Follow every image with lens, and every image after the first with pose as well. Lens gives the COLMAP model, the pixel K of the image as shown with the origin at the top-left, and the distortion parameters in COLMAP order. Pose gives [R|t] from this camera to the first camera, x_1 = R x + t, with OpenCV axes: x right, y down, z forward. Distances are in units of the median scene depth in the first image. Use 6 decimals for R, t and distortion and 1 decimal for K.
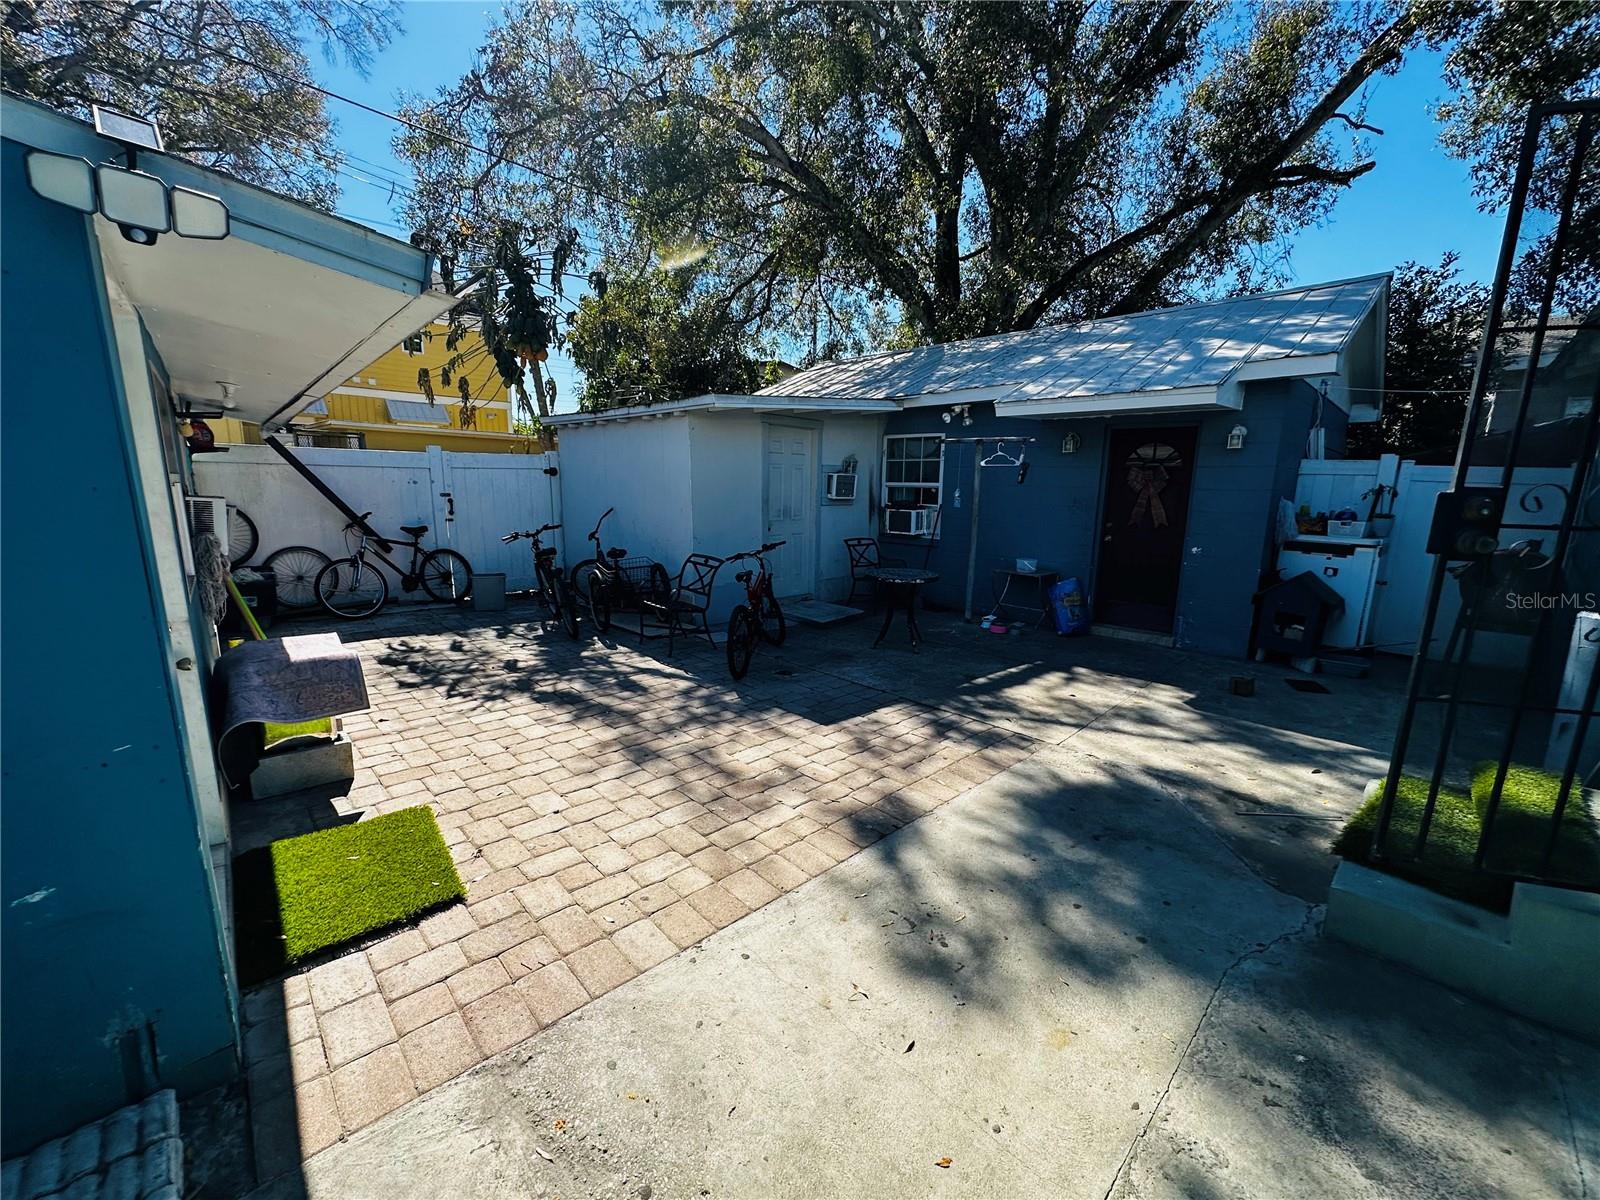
lens RADIAL K [[637.9, 0, 800.5], [0, 637.9, 602.2], [0, 0, 1]] dist [-0.003918, 0.000967]
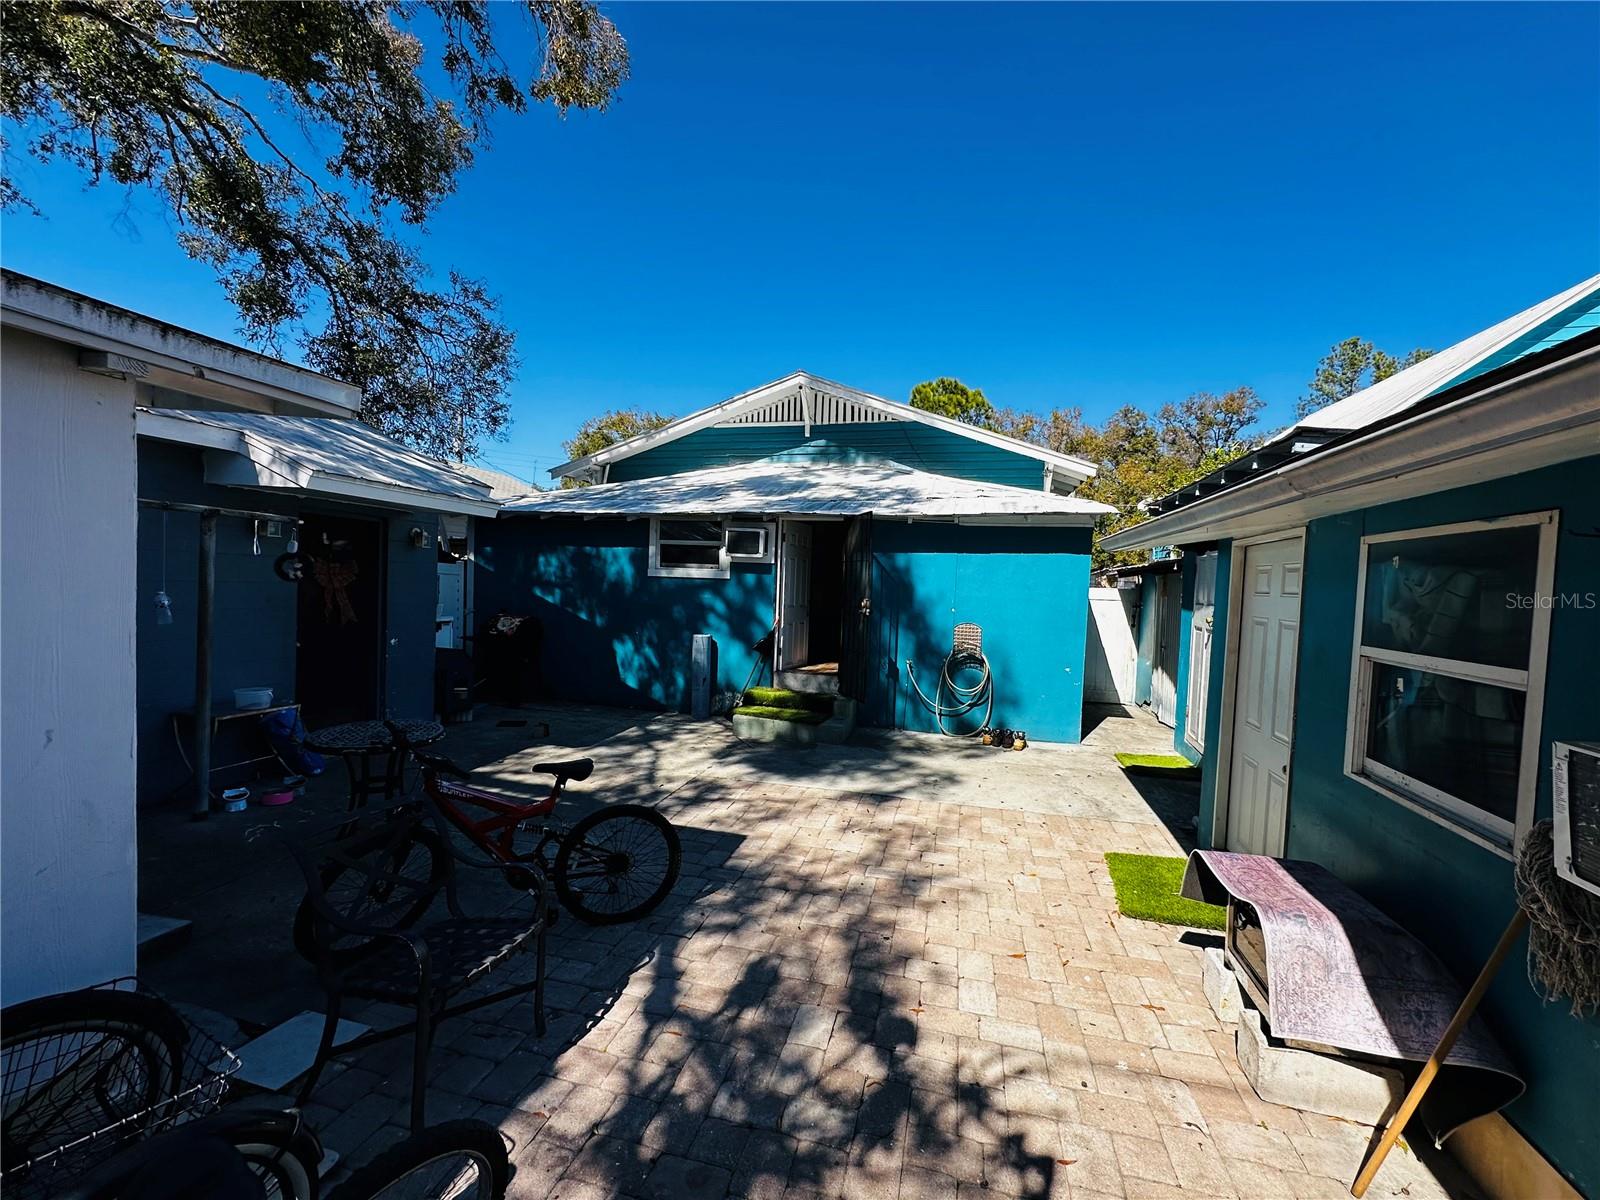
lens RADIAL K [[637.9, 0, 801.3], [0, 637.9, 602.3], [0, 0, 1]] dist [-0.003918, 0.000967]
pose [[-0.524125, -0.063171, 0.849295, -0.742623], [0.112771, 0.983316, 0.142734, -0.271514], [-0.844142, 0.170587, -0.508256, 1.200551]]
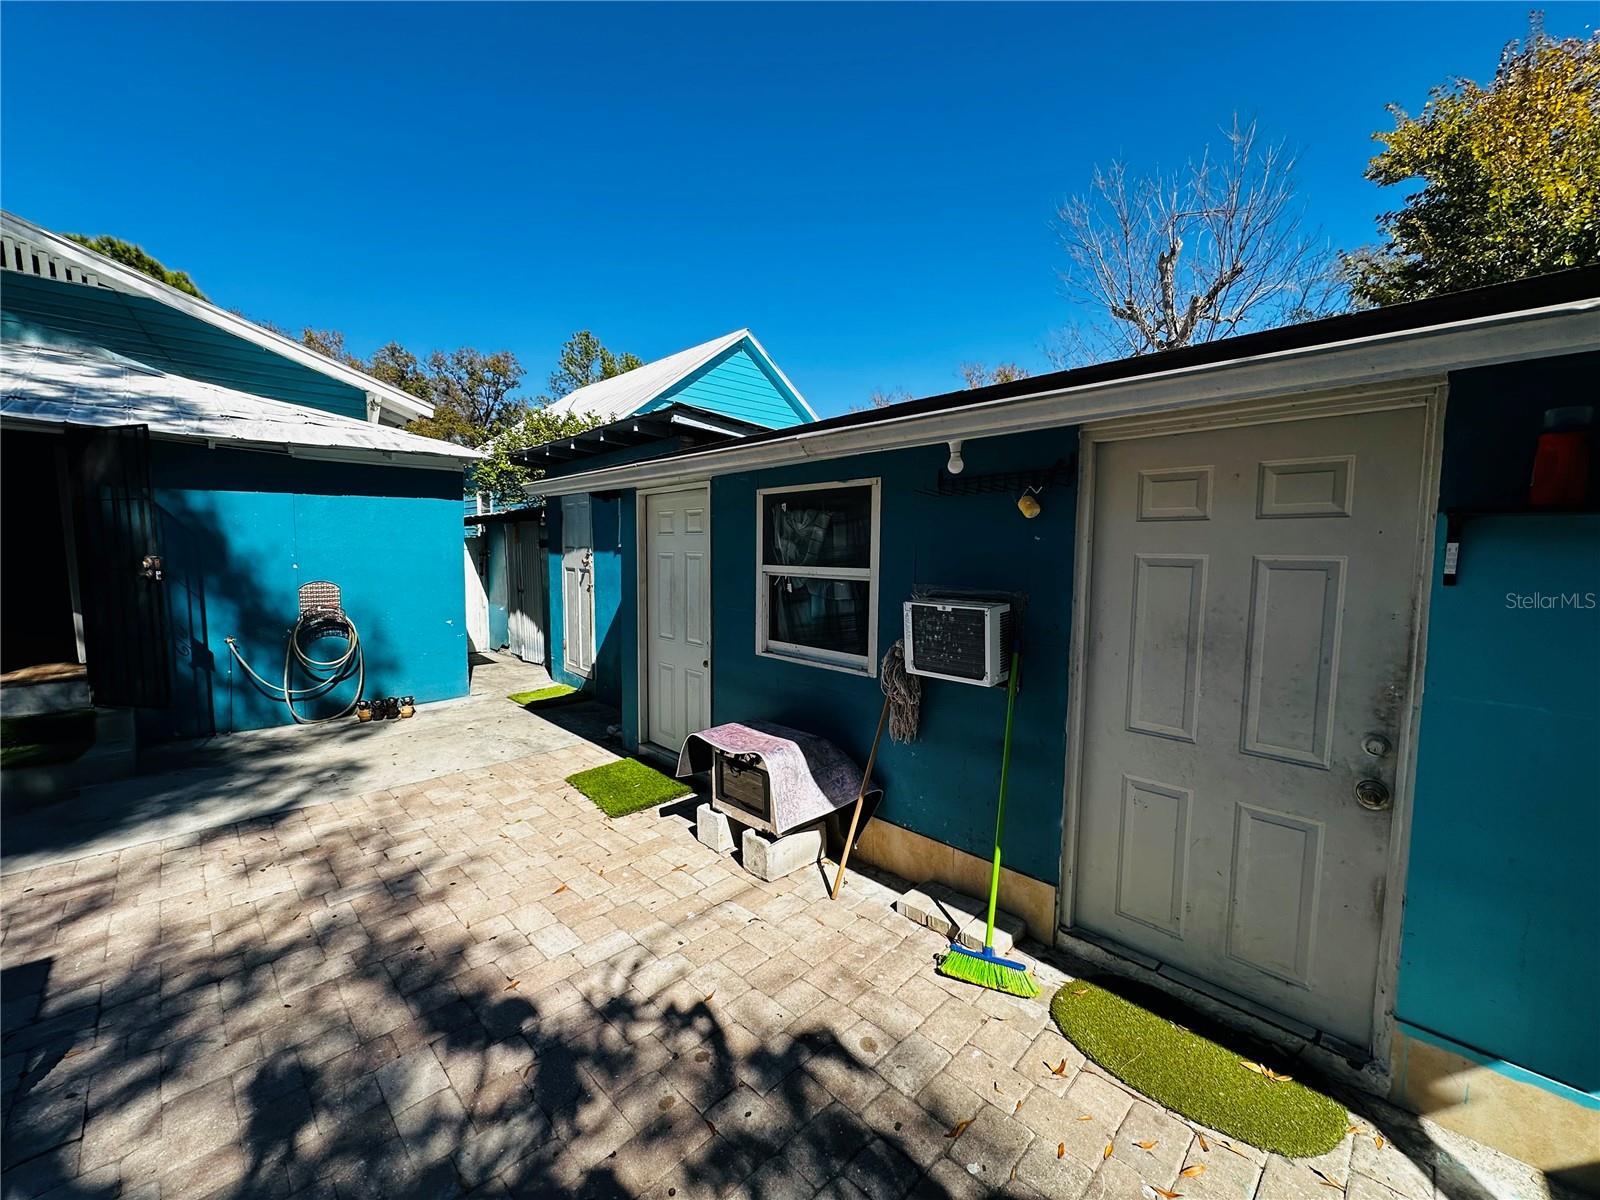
lens RADIAL K [[637.9, 0, 799.7], [0, 637.9, 602.2], [0, 0, 1]] dist [-0.003918, 0.000967]
pose [[-0.999633, -0.021185, -0.016896, -0.570827], [-0.024906, 0.963976, 0.264821, -0.270417], [0.010677, 0.265144, -0.964150, 1.303829]]
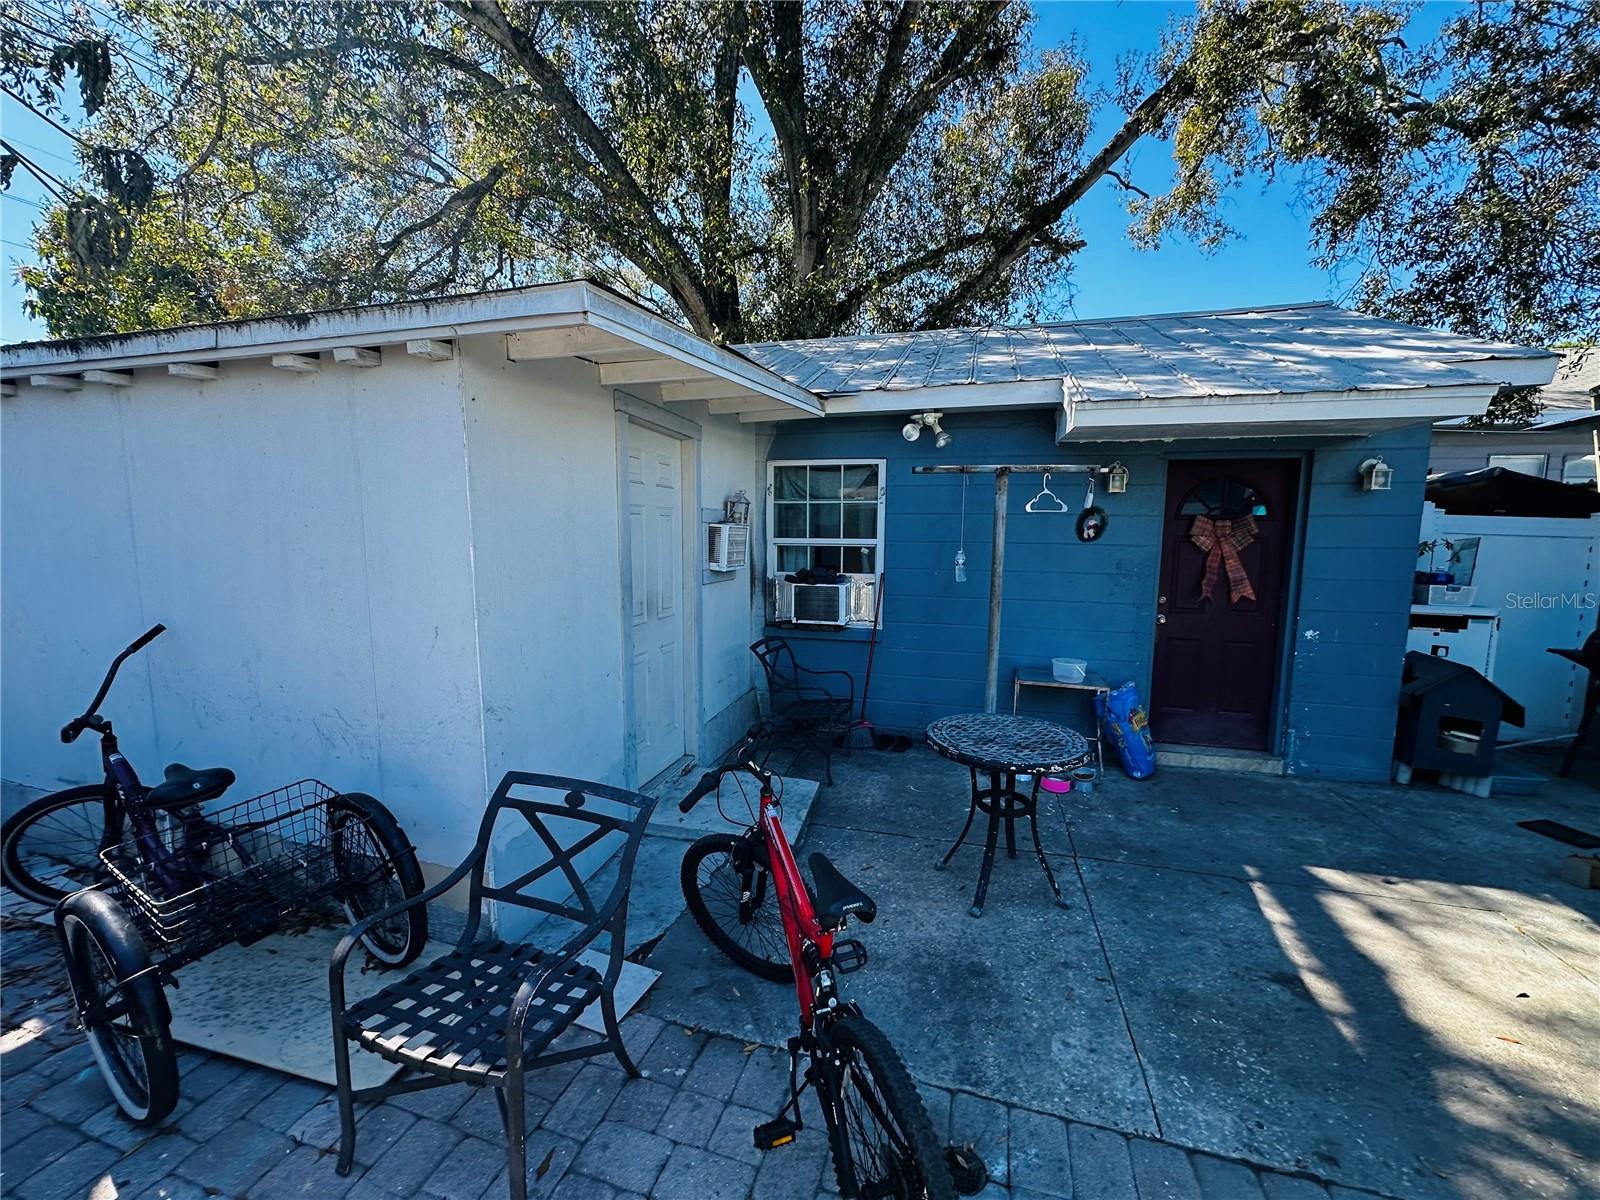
lens RADIAL K [[637.9, 0, 799.5], [0, 637.9, 603.9], [0, 0, 1]] dist [-0.003918, 0.000967]
pose [[0.870603, -0.063511, 0.487870, -0.252538], [0.096559, 0.994404, -0.042859, -0.174002], [-0.482418, 0.084422, 0.871863, 0.830907]]
